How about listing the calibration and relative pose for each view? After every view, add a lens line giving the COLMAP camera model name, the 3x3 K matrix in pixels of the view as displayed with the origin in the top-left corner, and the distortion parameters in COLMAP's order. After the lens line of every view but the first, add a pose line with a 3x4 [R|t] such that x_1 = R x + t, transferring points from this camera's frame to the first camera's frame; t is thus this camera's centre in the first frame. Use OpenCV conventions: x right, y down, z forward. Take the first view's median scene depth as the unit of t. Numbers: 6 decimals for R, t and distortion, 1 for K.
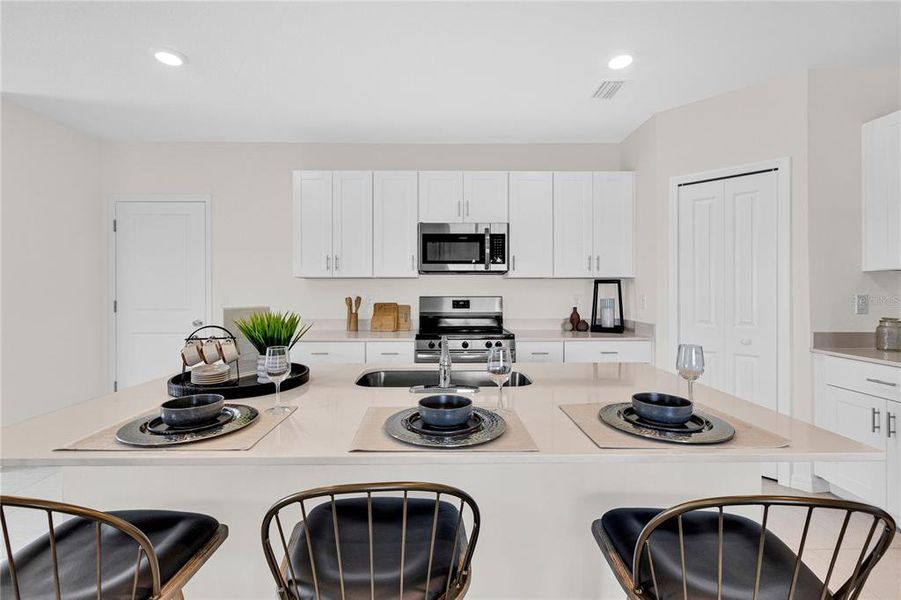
lens RADIAL K [[408.1, 0, 450.8], [0, 408.1, 294.6], [0, 0, 1]] dist [0.004513, 0.001281]
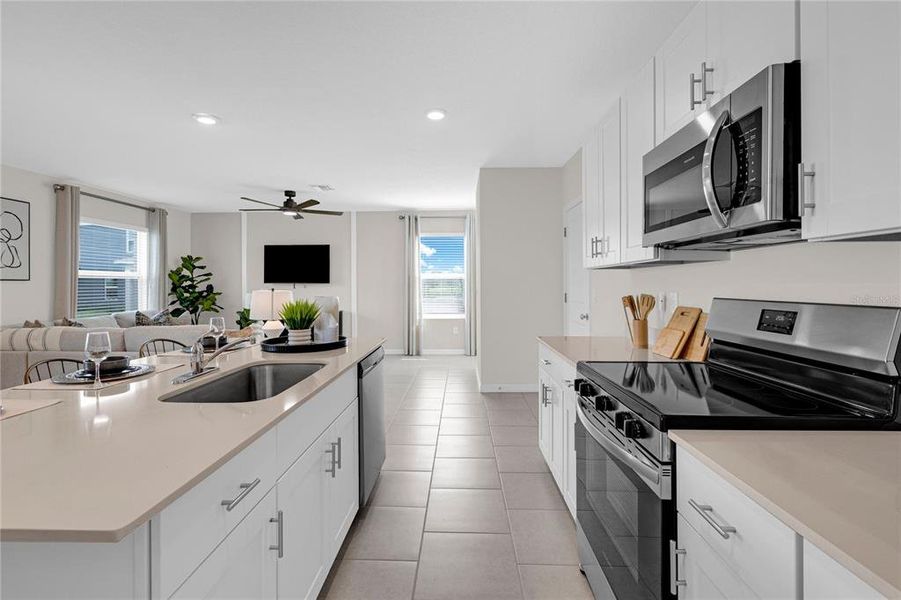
lens RADIAL K [[408.1, 0, 446.3], [0, 408.1, 291.0], [0, 0, 1]] dist [0.004513, 0.001281]
pose [[-0.068794, 0.016181, -0.997500, 0.454669], [-0.007255, 0.999834, 0.016720, -0.009844], [0.997605, 0.008387, -0.068665, 0.770581]]
